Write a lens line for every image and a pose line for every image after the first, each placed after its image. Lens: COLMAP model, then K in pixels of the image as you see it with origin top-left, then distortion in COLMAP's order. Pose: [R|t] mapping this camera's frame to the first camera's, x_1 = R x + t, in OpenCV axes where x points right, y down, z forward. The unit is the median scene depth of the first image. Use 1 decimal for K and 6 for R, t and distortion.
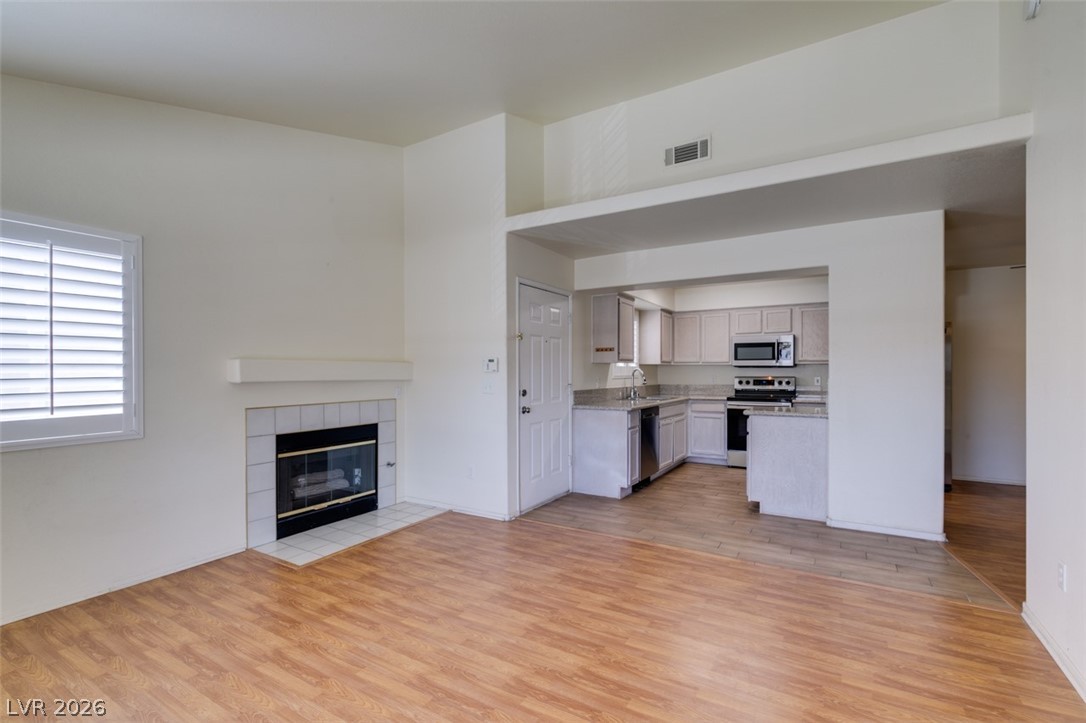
lens RADIAL K [[485.2, 0, 542.3], [0, 485.2, 371.0], [0, 0, 1]] dist [0.000437, -0.001368]
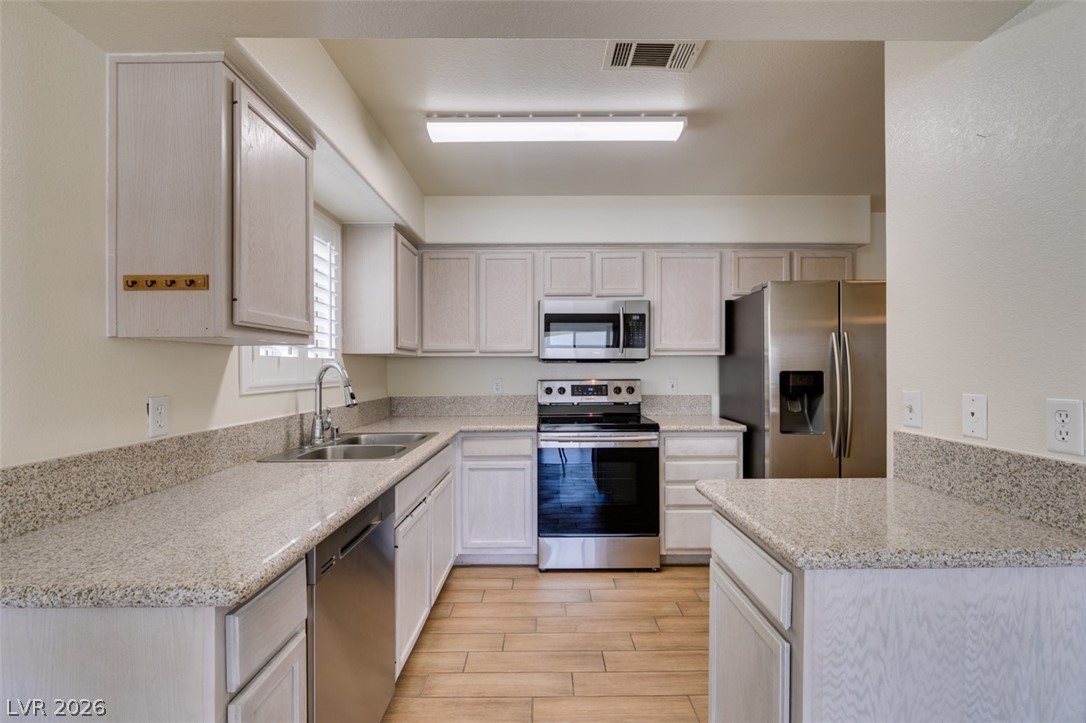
lens RADIAL K [[485.2, 0, 543.4], [0, 485.2, 366.9], [0, 0, 1]] dist [0.000437, -0.001368]
pose [[0.852922, -0.000405, 0.522038, 0.203869], [0.001122, 0.999999, -0.001058, -0.002394], [-0.522037, 0.001488, 0.852922, 0.873361]]
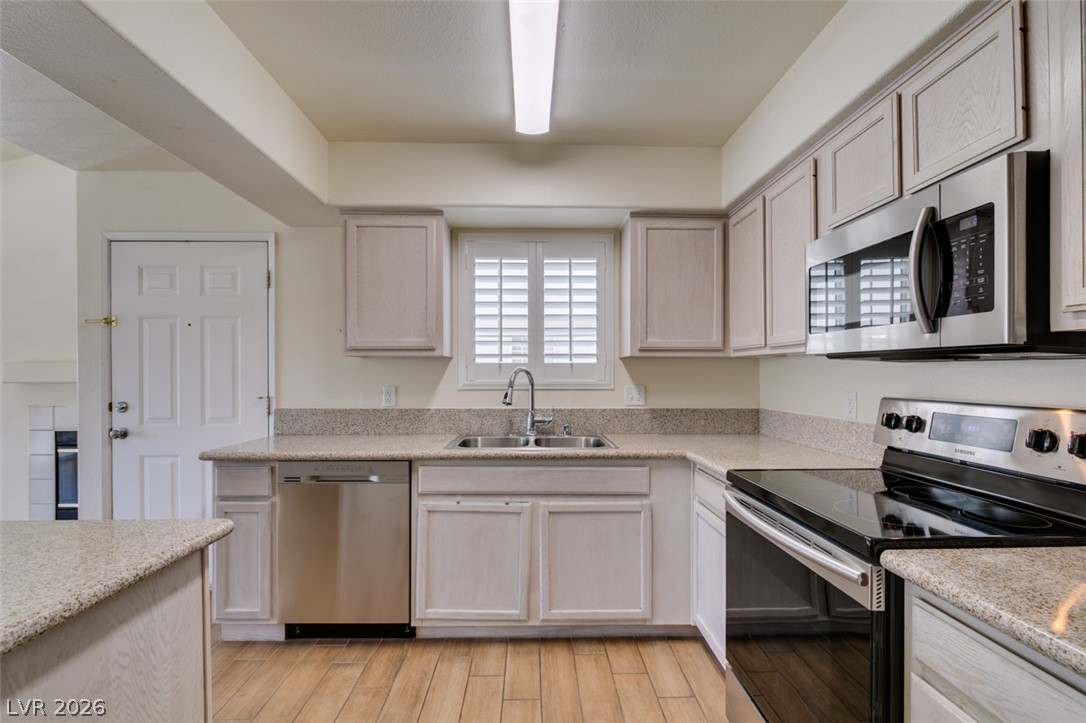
lens RADIAL K [[485.2, 0, 541.2], [0, 485.2, 374.6], [0, 0, 1]] dist [0.000437, -0.001368]
pose [[0.538758, 0.004912, -0.842446, 0.816917], [0.000254, 0.999982, 0.005993, -0.002368], [0.842460, -0.003443, 0.538747, 1.121497]]
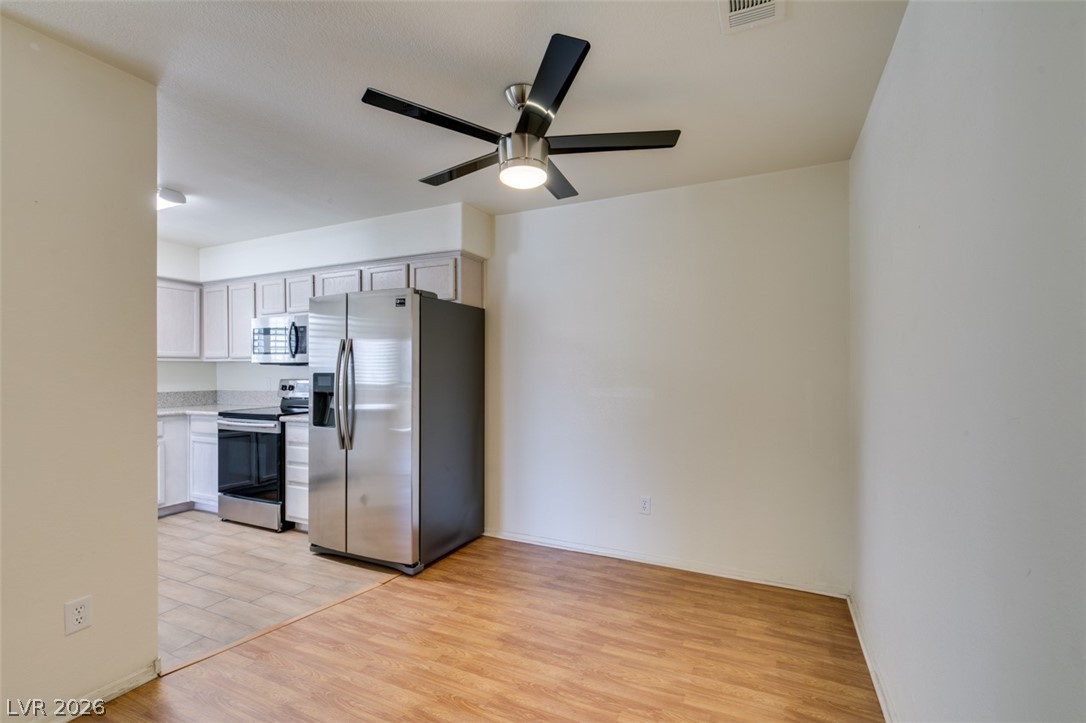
lens RADIAL K [[485.2, 0, 543.9], [0, 485.2, 366.3], [0, 0, 1]] dist [0.000437, -0.001368]
pose [[0.994613, -0.002003, 0.103638, 1.092352], [0.002439, 0.999989, -0.004079, -0.003199], [-0.103628, 0.004309, 0.994607, 0.465111]]
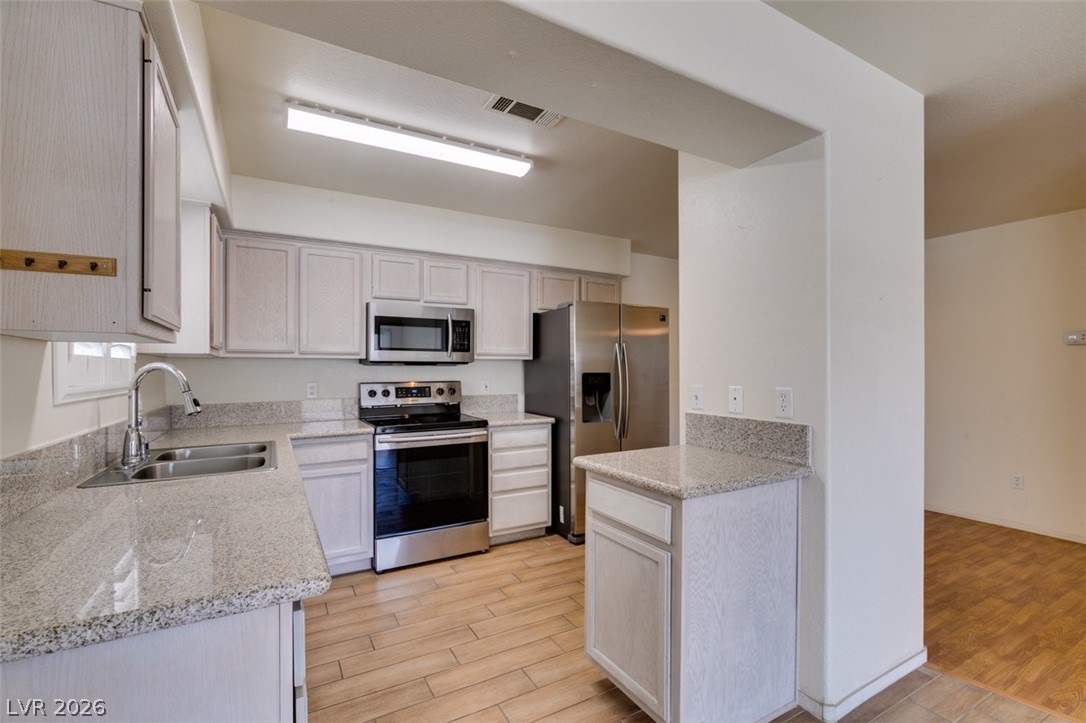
lens RADIAL K [[485.2, 0, 543.8], [0, 485.2, 368.5], [0, 0, 1]] dist [0.000437, -0.001368]
pose [[0.489773, 0.002437, 0.871846, 0.072003], [0.000842, 0.999994, -0.003268, -0.001840], [-0.871849, 0.002335, 0.489768, 0.919787]]
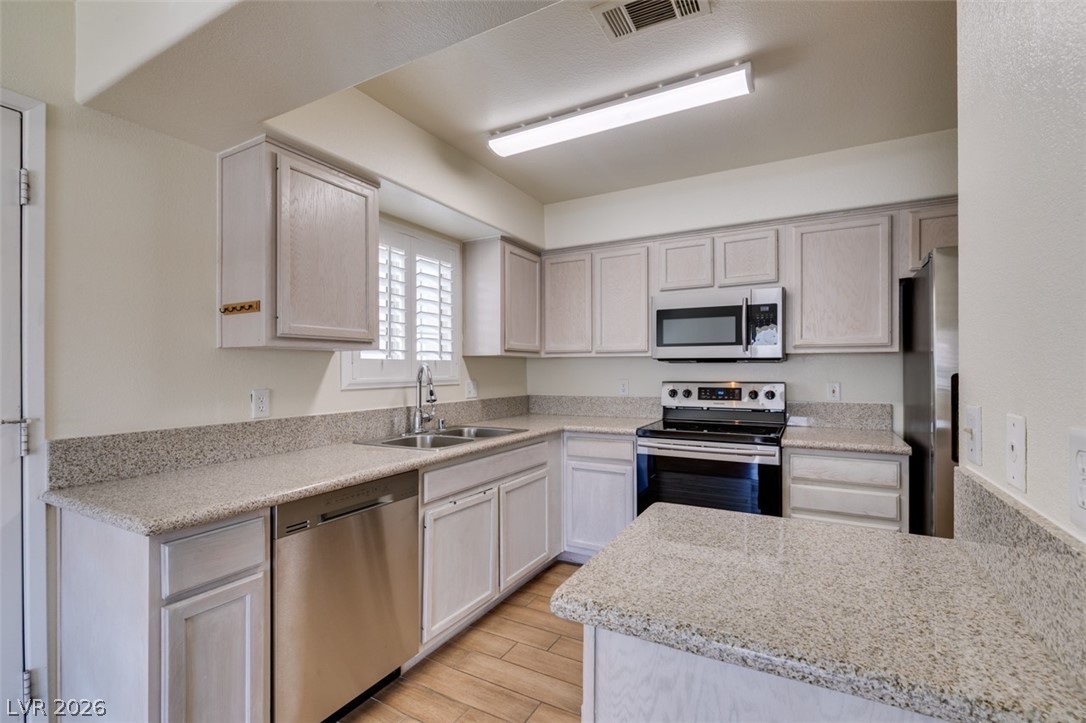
lens RADIAL K [[485.2, 0, 542.3], [0, 485.2, 367.2], [0, 0, 1]] dist [0.000437, -0.001368]
pose [[0.999163, -0.001364, 0.040885, 0.405799], [0.001400, 0.999999, -0.000845, -0.003152], [-0.040884, 0.000901, 0.999163, 0.819864]]
